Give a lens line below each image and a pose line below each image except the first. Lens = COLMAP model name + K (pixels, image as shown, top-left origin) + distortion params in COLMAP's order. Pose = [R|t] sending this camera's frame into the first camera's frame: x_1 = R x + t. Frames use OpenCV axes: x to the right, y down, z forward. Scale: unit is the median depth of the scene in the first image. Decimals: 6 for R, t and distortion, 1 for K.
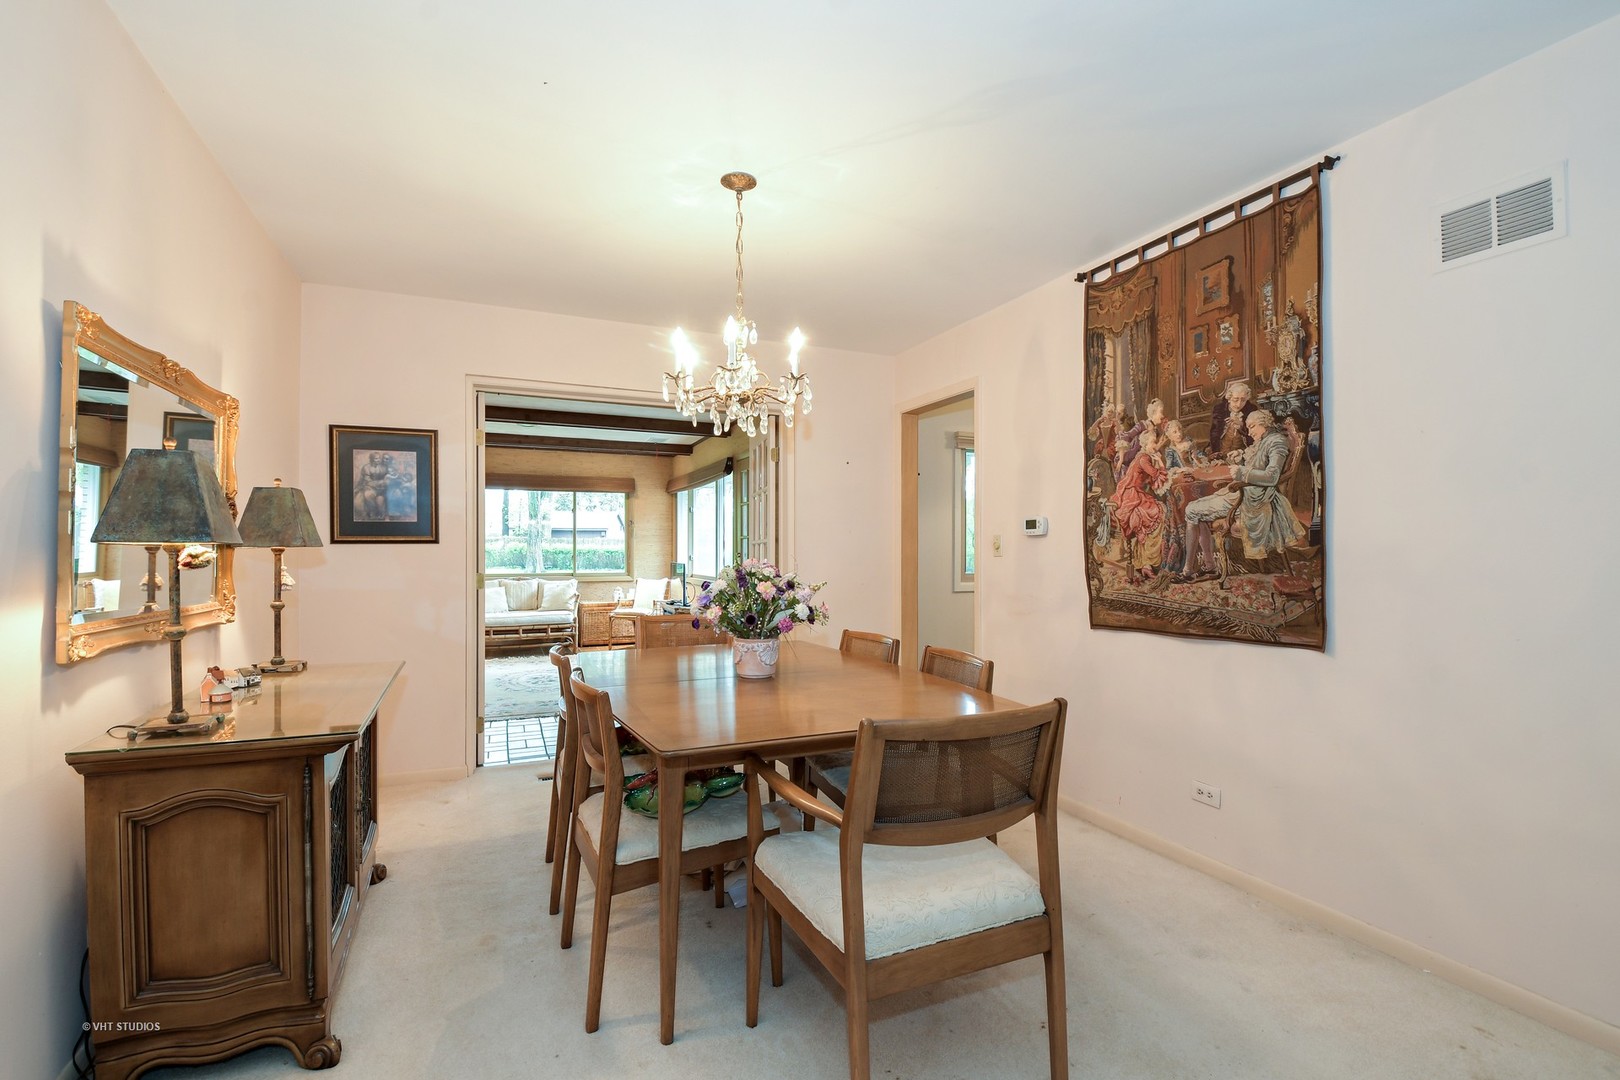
lens RADIAL K [[735.9, 0, 812.9], [0, 735.9, 548.4], [0, 0, 1]] dist [0.000264, 0.000003]
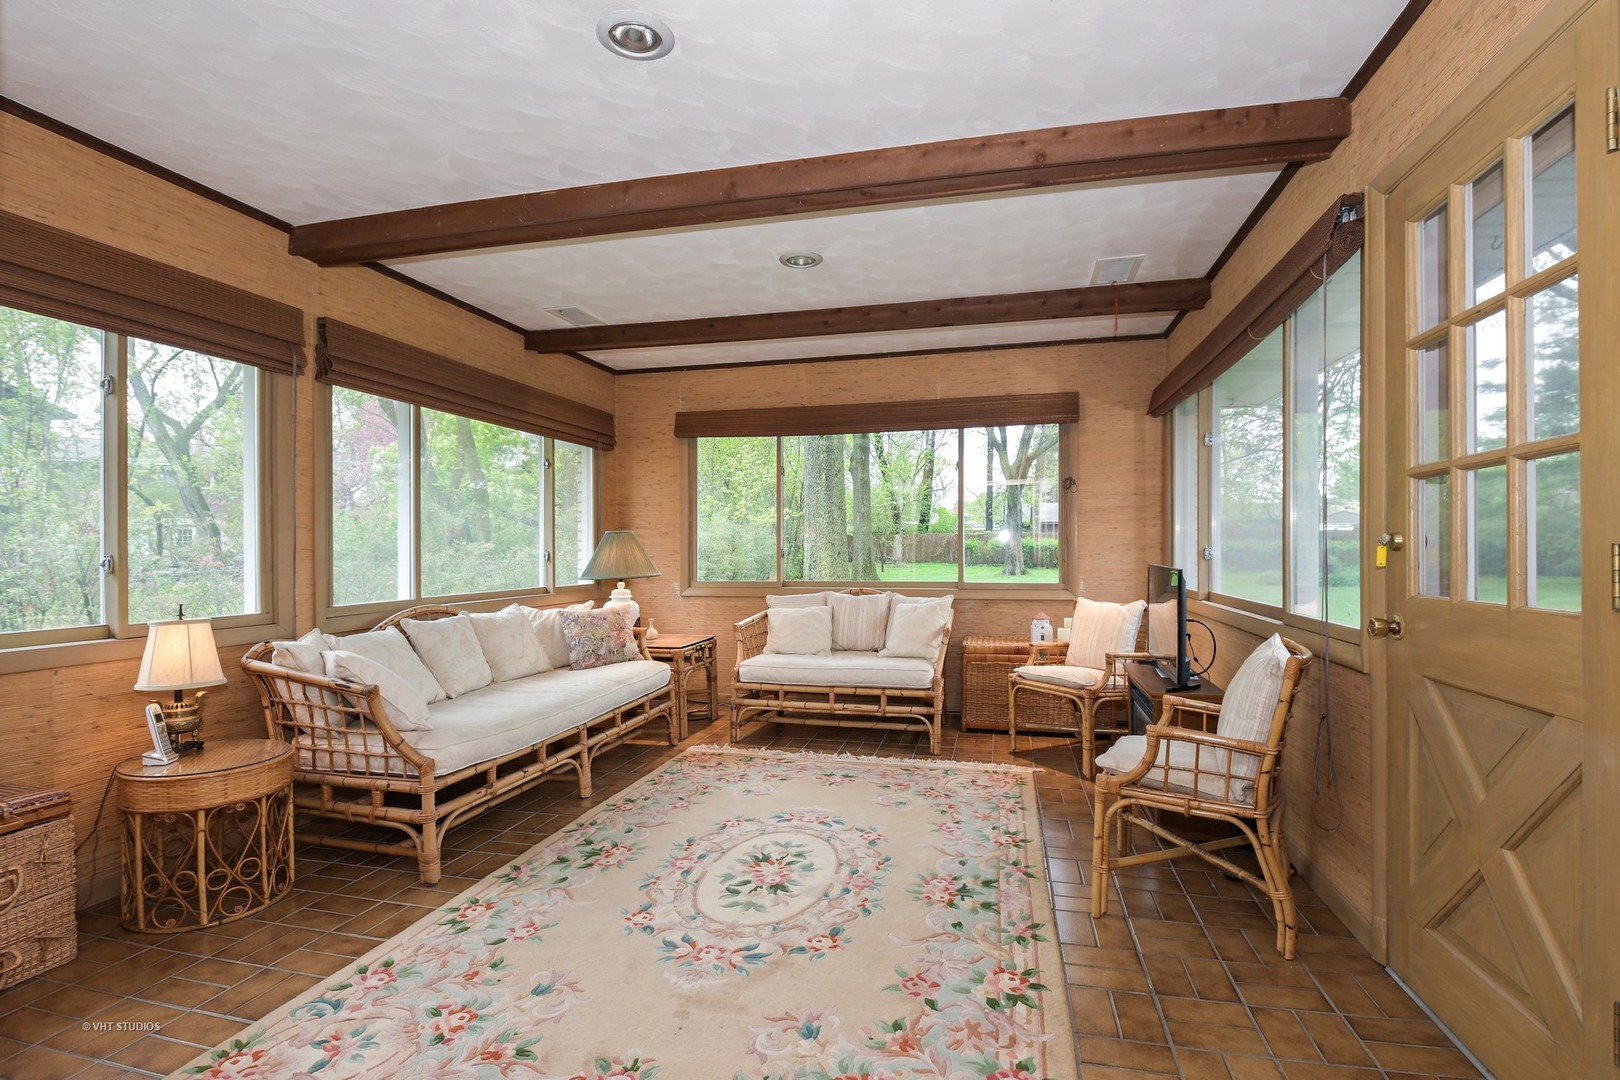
lens RADIAL K [[750.6, 0, 814.2], [0, 750.6, 545.1], [0, 0, 1]] dist [-0.001000, -0.000023]
pose [[0.788237, -0.005077, -0.615351, -0.078546], [0.003959, 0.999987, -0.003179, 0.007967], [0.615359, 0.000069, 0.788247, 0.531511]]
